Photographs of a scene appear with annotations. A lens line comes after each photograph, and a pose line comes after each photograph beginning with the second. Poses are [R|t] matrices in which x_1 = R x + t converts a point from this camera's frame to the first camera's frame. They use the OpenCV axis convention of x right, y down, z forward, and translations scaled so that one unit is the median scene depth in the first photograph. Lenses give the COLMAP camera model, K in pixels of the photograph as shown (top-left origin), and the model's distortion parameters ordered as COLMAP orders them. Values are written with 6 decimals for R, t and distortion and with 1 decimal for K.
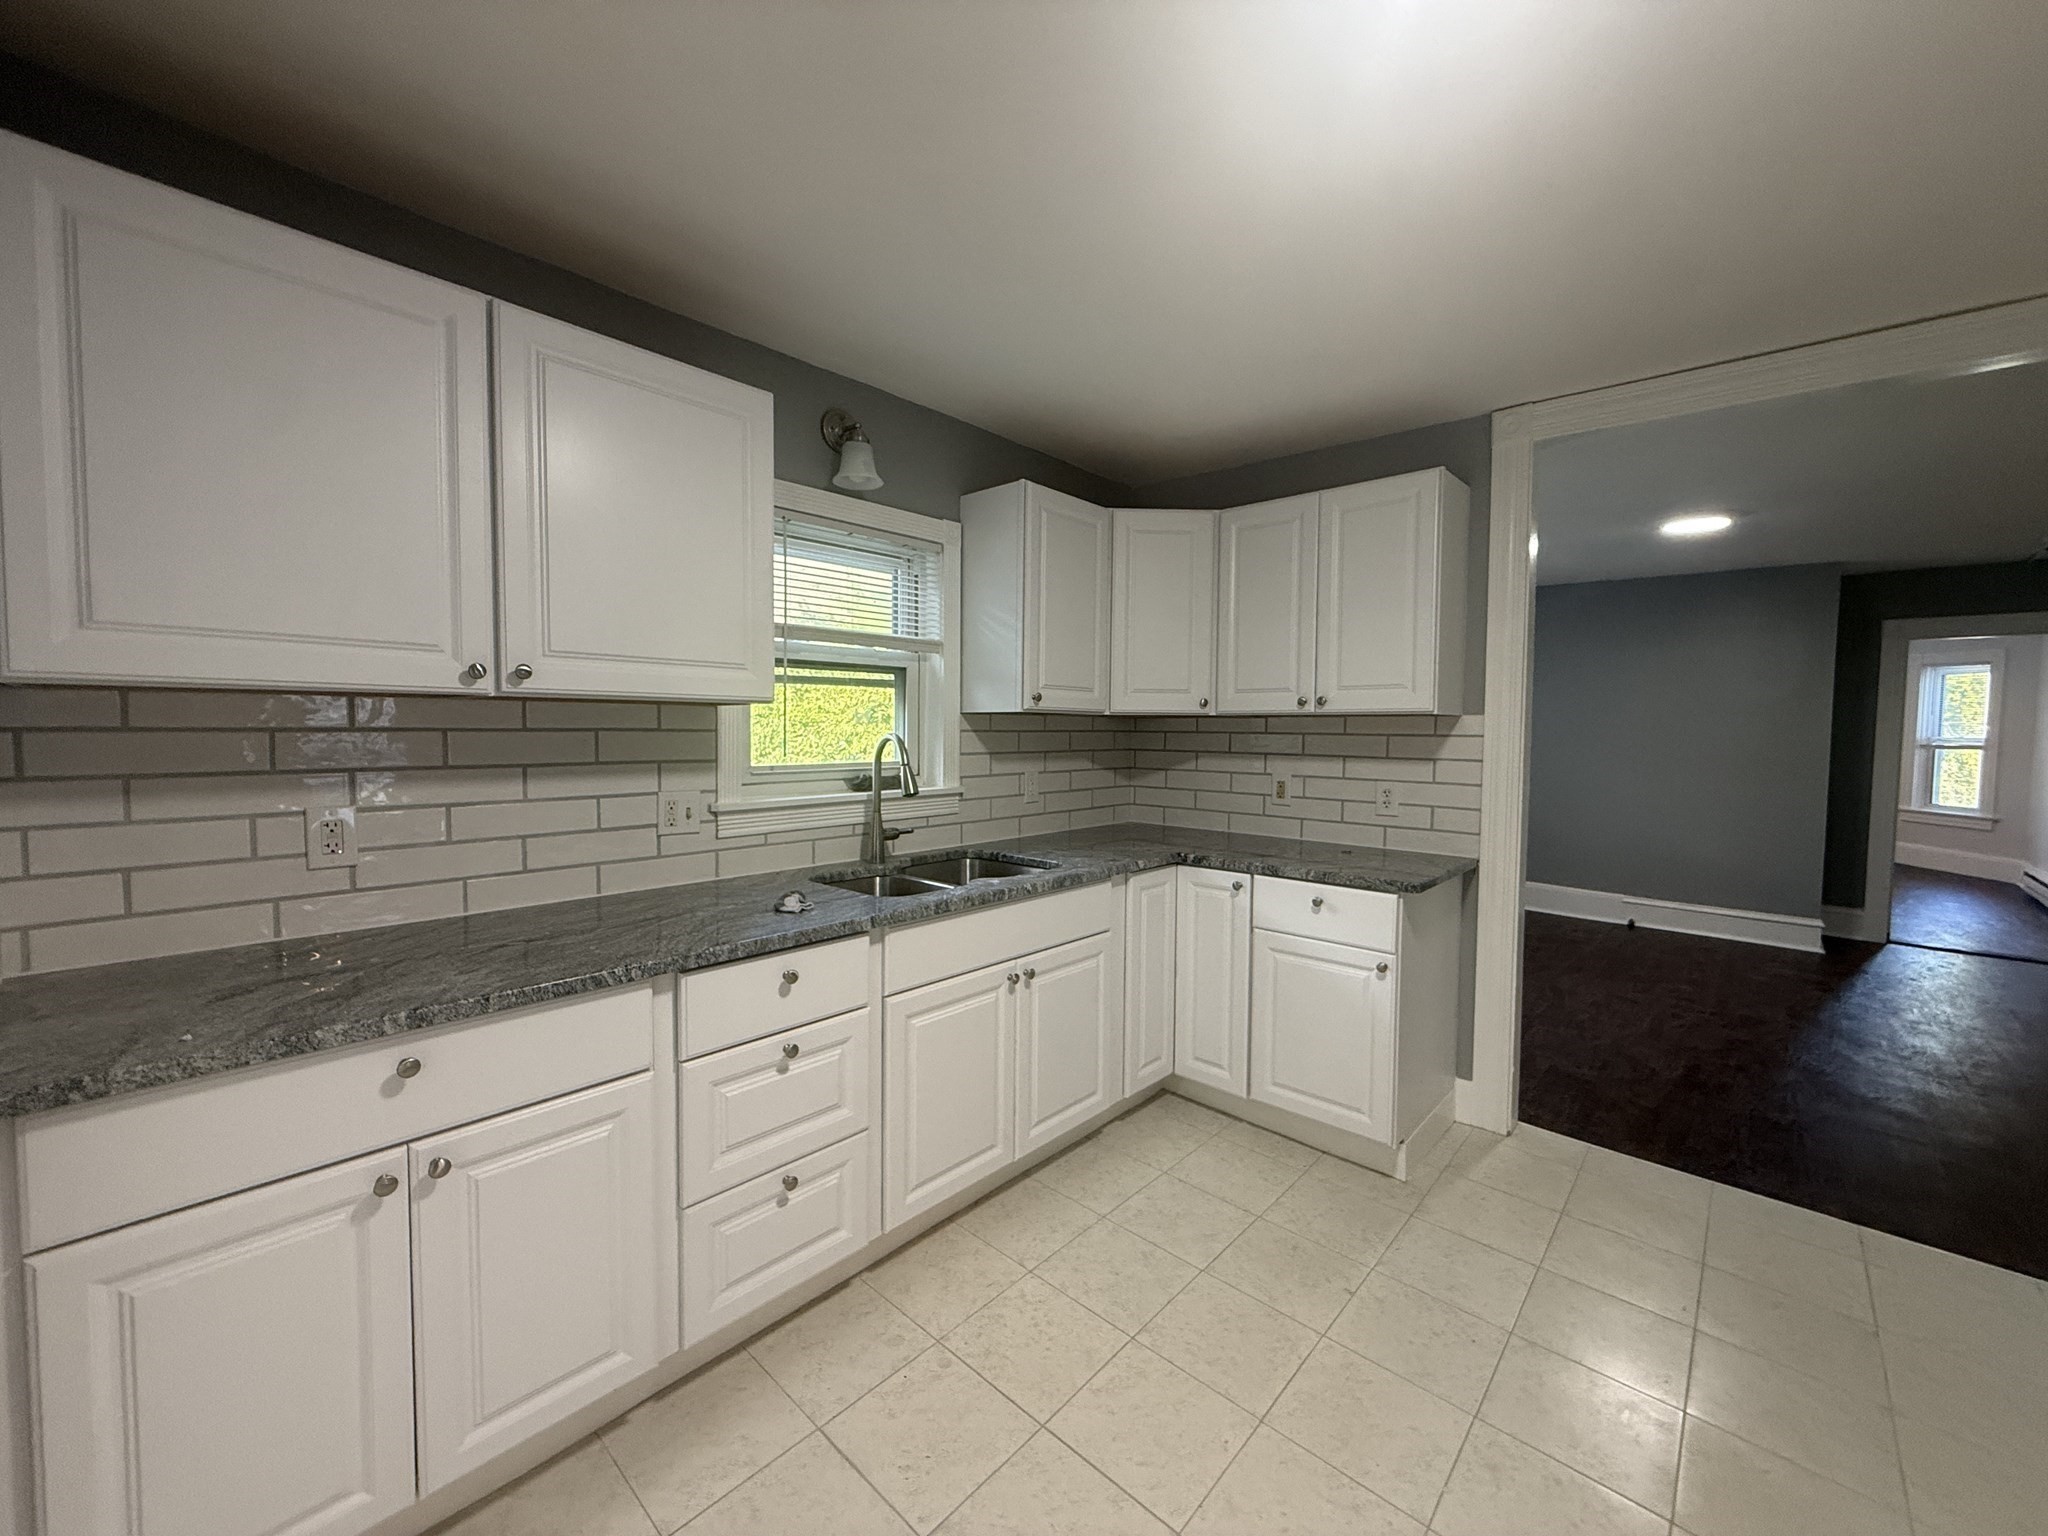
lens RADIAL K [[816.5, 0, 1016.8], [0, 816.5, 767.1], [0, 0, 1]] dist [0.000545, 0.000262]
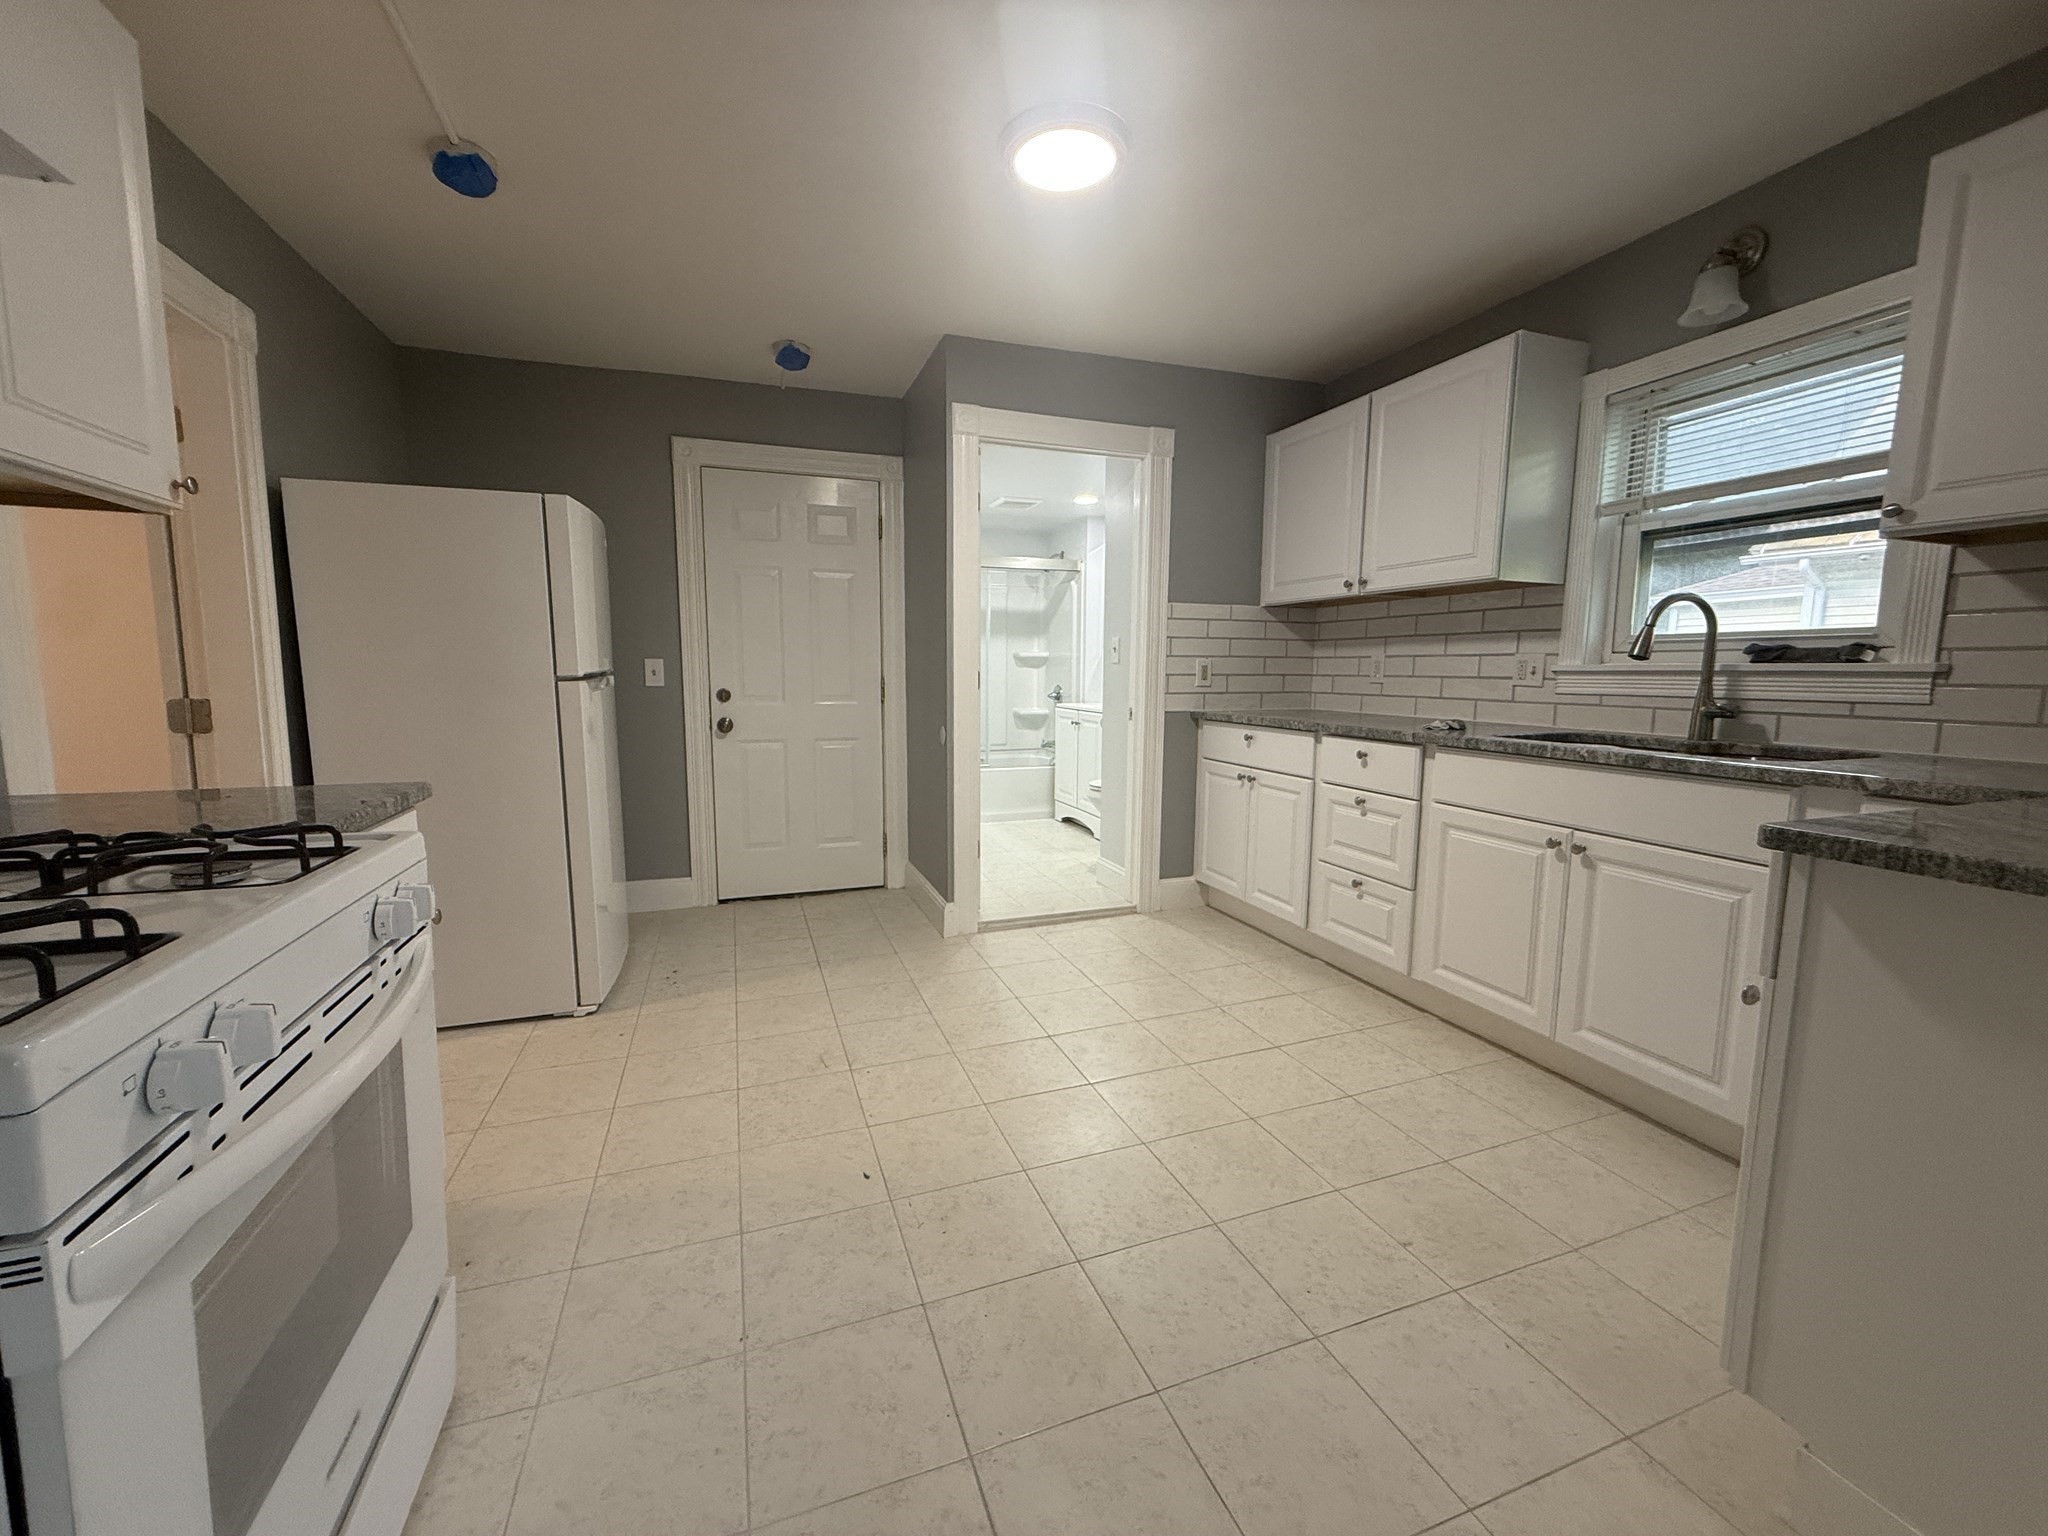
lens RADIAL K [[816.5, 0, 1016.8], [0, 816.5, 767.1], [0, 0, 1]] dist [0.000545, 0.000262]
pose [[-0.467196, 0.096917, -0.878826, 1.003626], [-0.051963, 0.989246, 0.136718, 0.064490], [0.882626, 0.109540, -0.457136, 0.779673]]
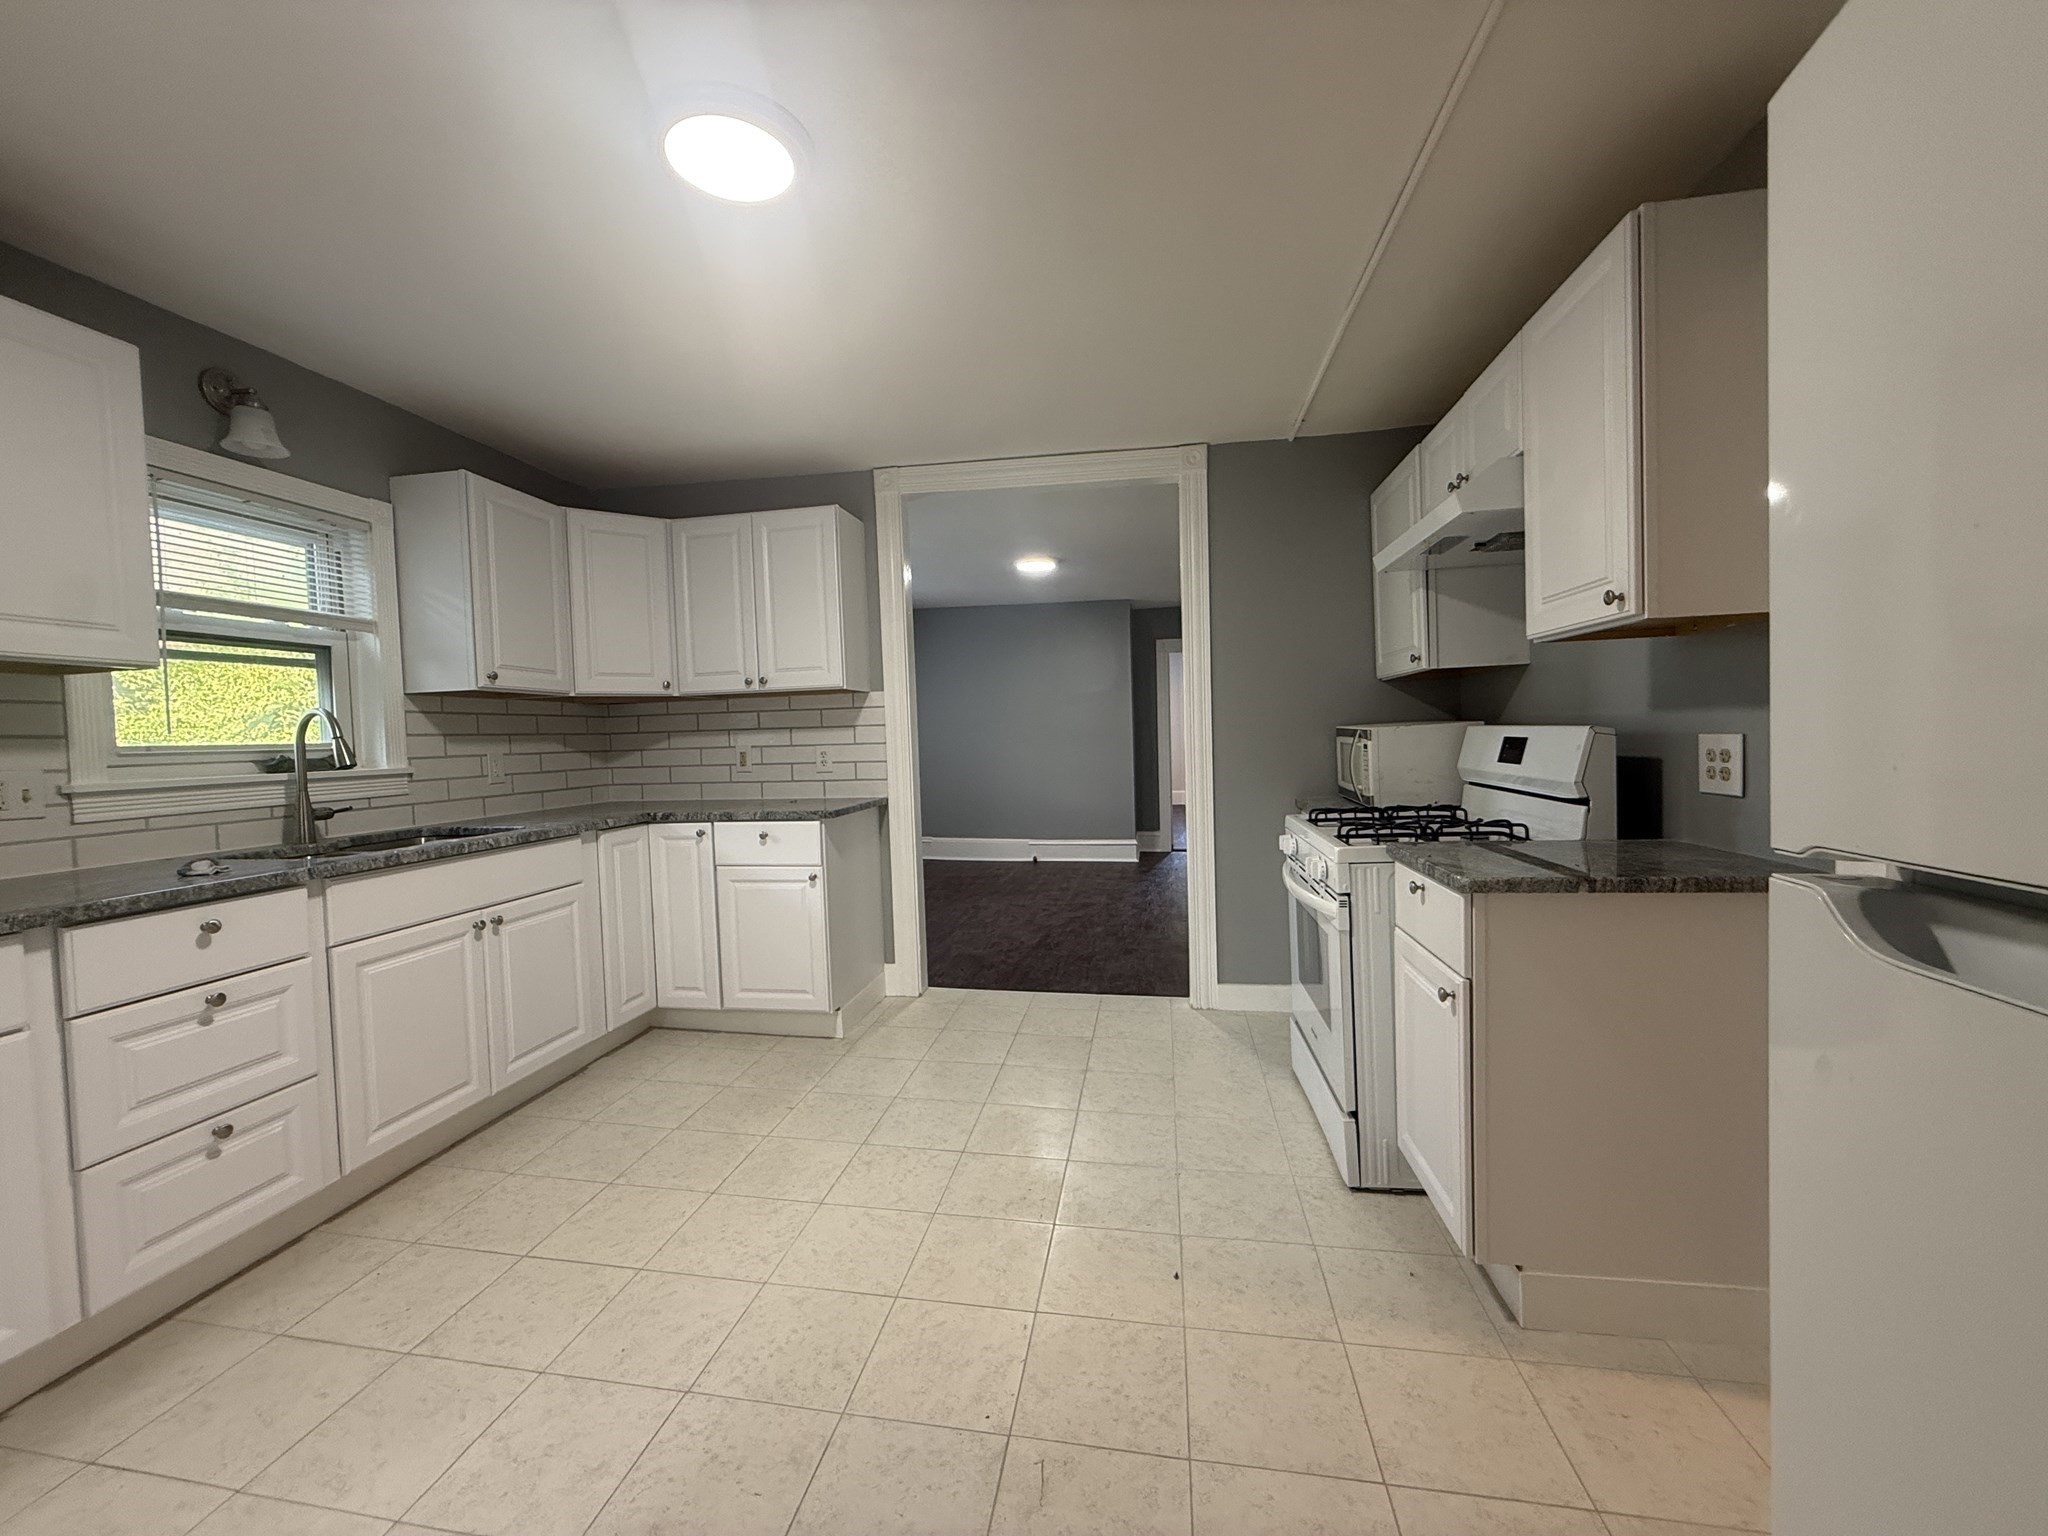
lens RADIAL K [[813.1, 0, 1014.2], [0, 813.1, 769.4], [0, 0, 1]] dist [-0.000381, 0.000109]
pose [[0.841493, -0.056122, 0.537346, 0.022931], [0.064135, 0.997934, 0.003790, 0.082282], [-0.536448, 0.031274, 0.843353, -0.276576]]
